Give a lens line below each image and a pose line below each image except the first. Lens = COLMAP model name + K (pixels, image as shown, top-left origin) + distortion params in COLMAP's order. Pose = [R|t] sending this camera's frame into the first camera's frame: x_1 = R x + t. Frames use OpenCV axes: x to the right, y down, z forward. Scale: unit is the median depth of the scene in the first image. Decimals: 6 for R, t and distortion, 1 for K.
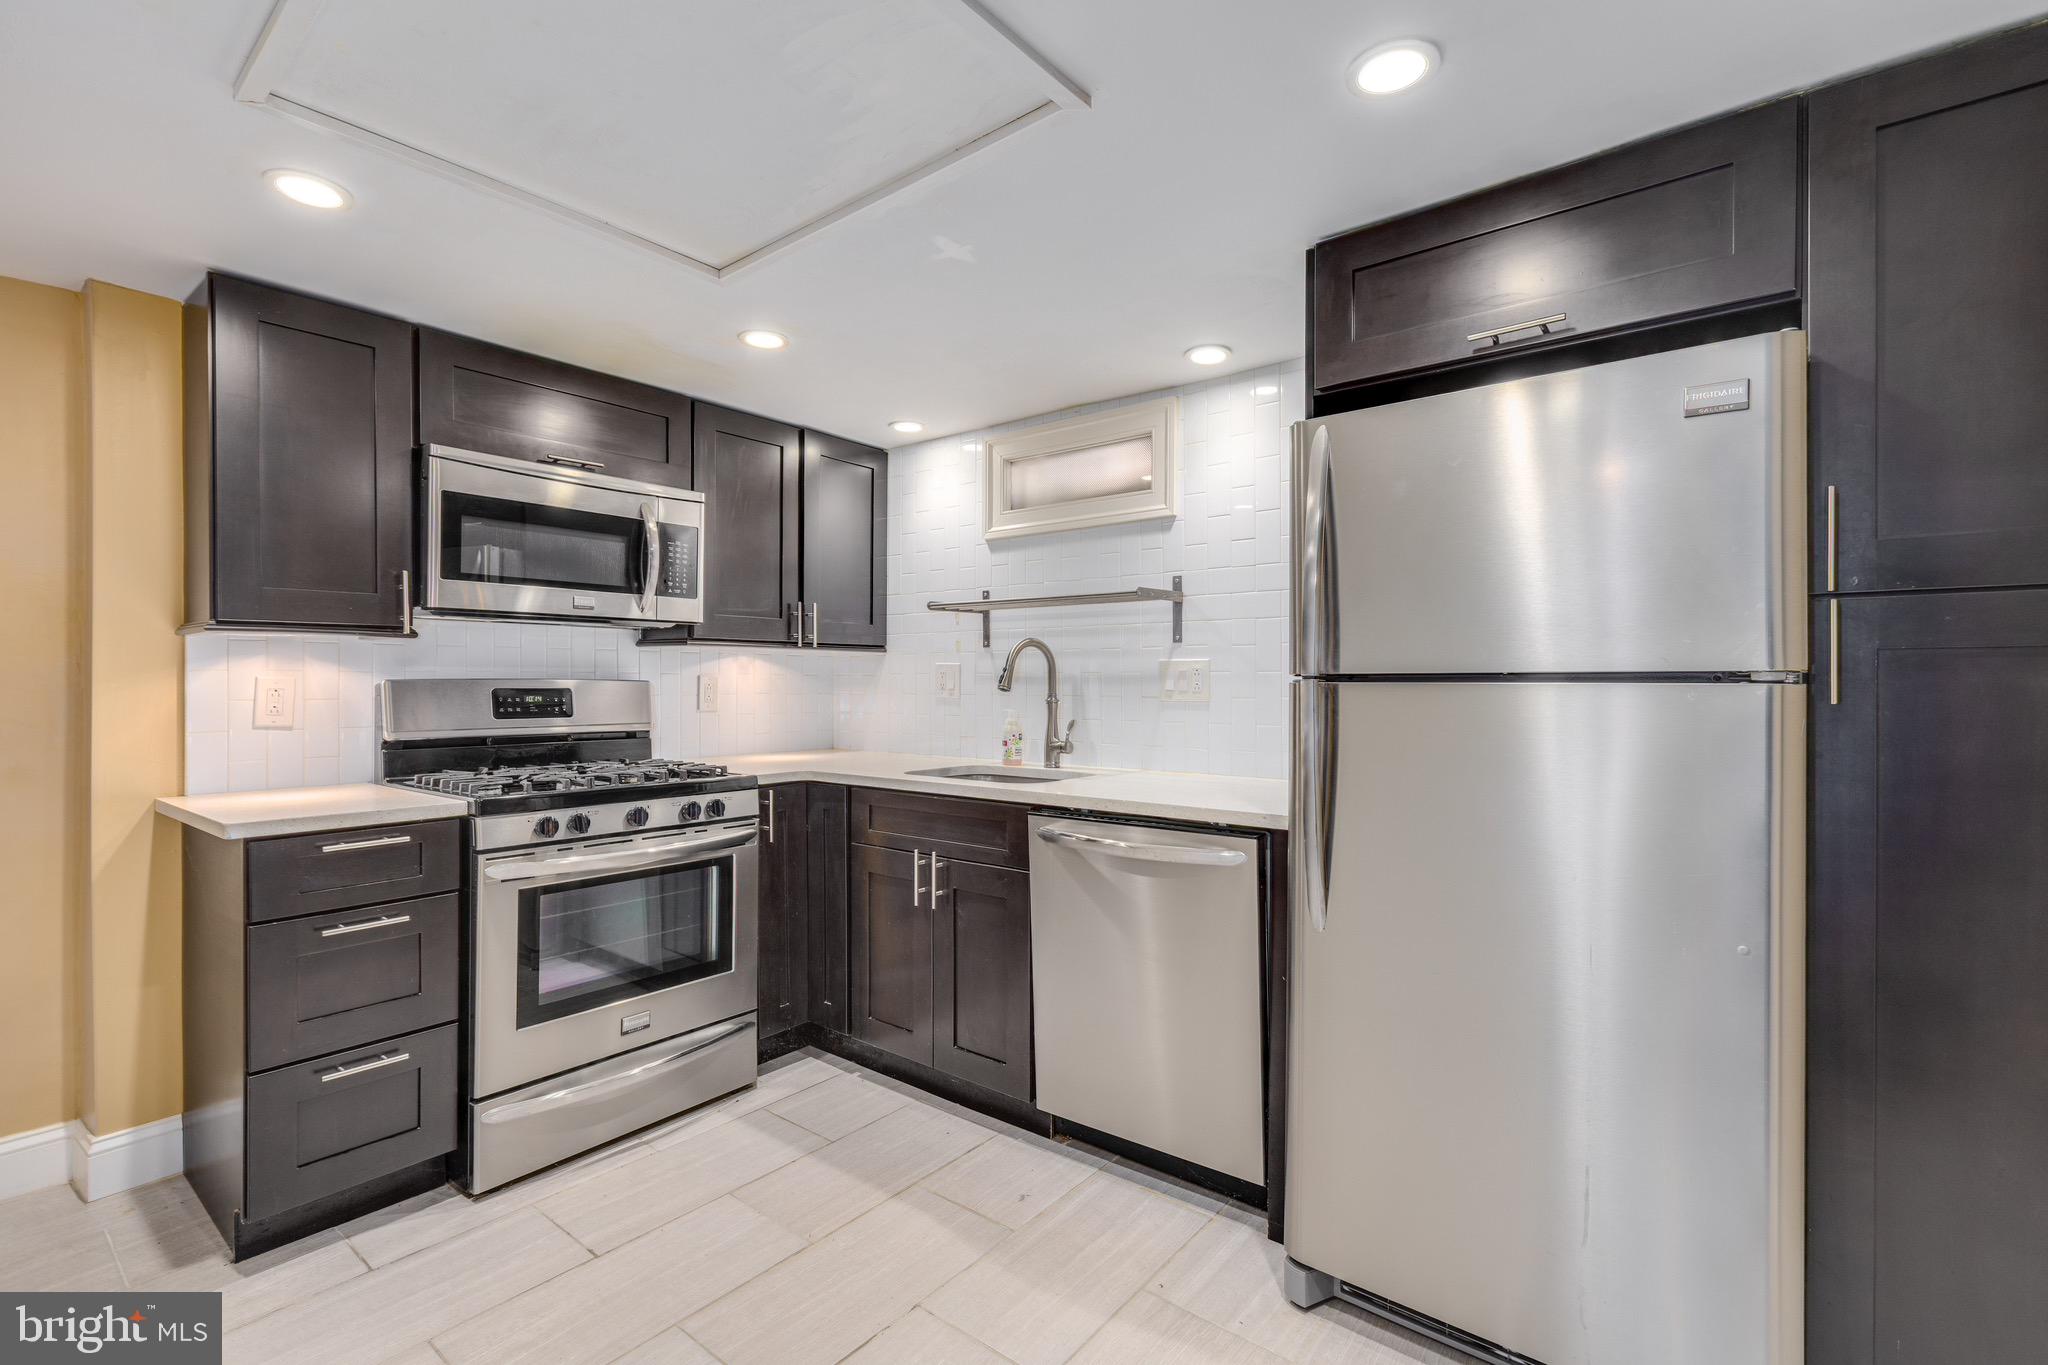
lens RADIAL K [[910.9, 0, 1027.9], [0, 910.9, 686.2], [0, 0, 1]] dist [-0.000043, -0.000473]
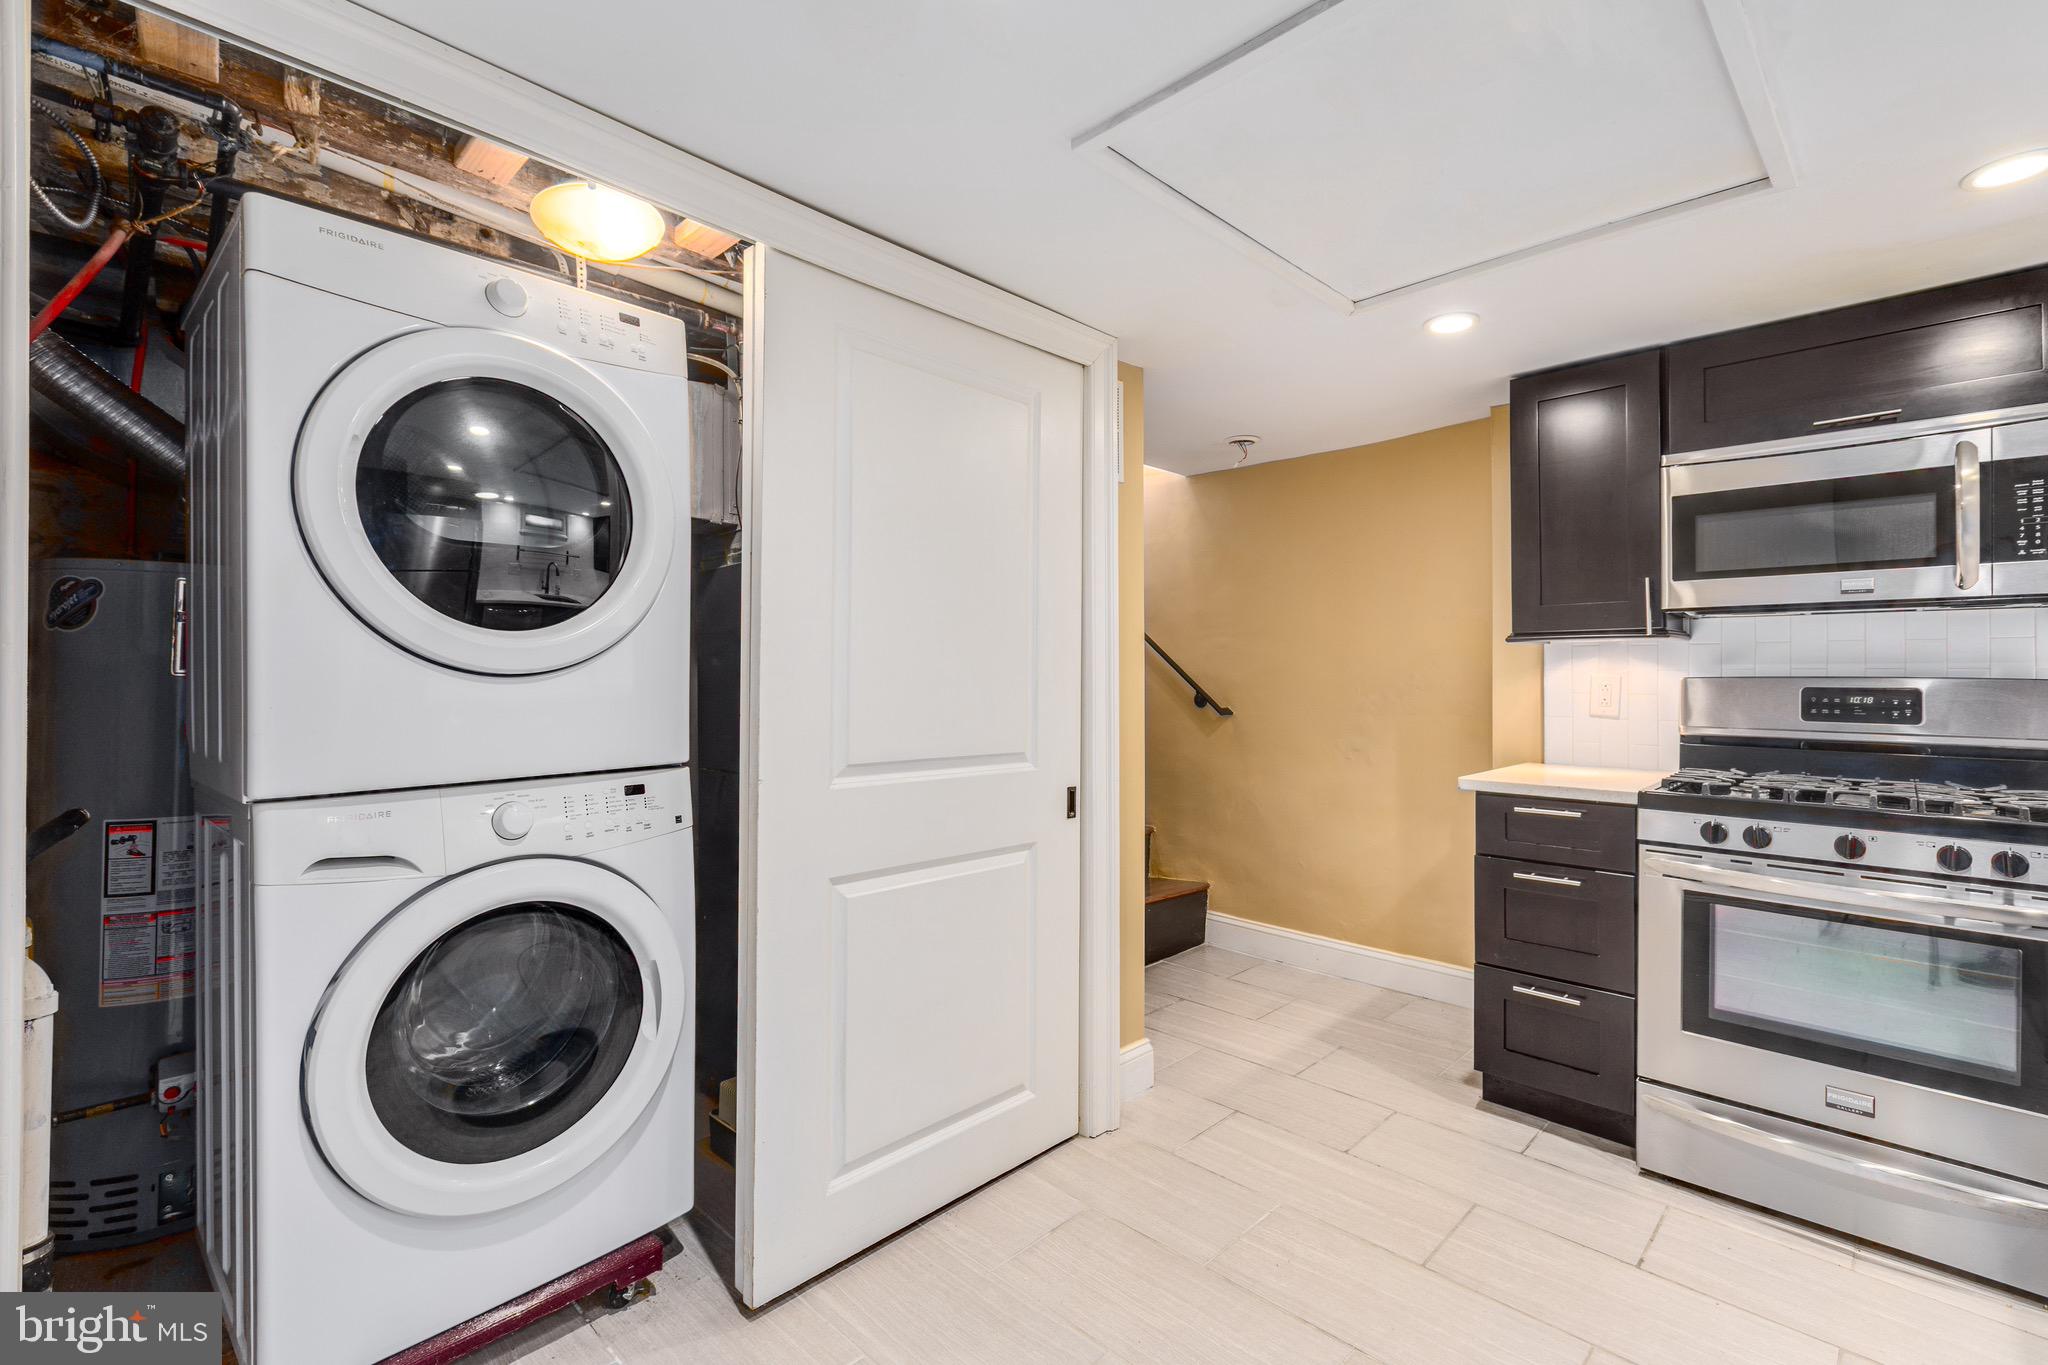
lens RADIAL K [[910.9, 0, 1026.3], [0, 910.9, 671.8], [0, 0, 1]] dist [-0.000043, -0.000473]
pose [[-0.103222, -0.001052, -0.994658, 0.469989], [-0.009047, 0.999959, -0.000119, -0.006481], [0.994617, 0.008986, -0.103227, 0.364207]]
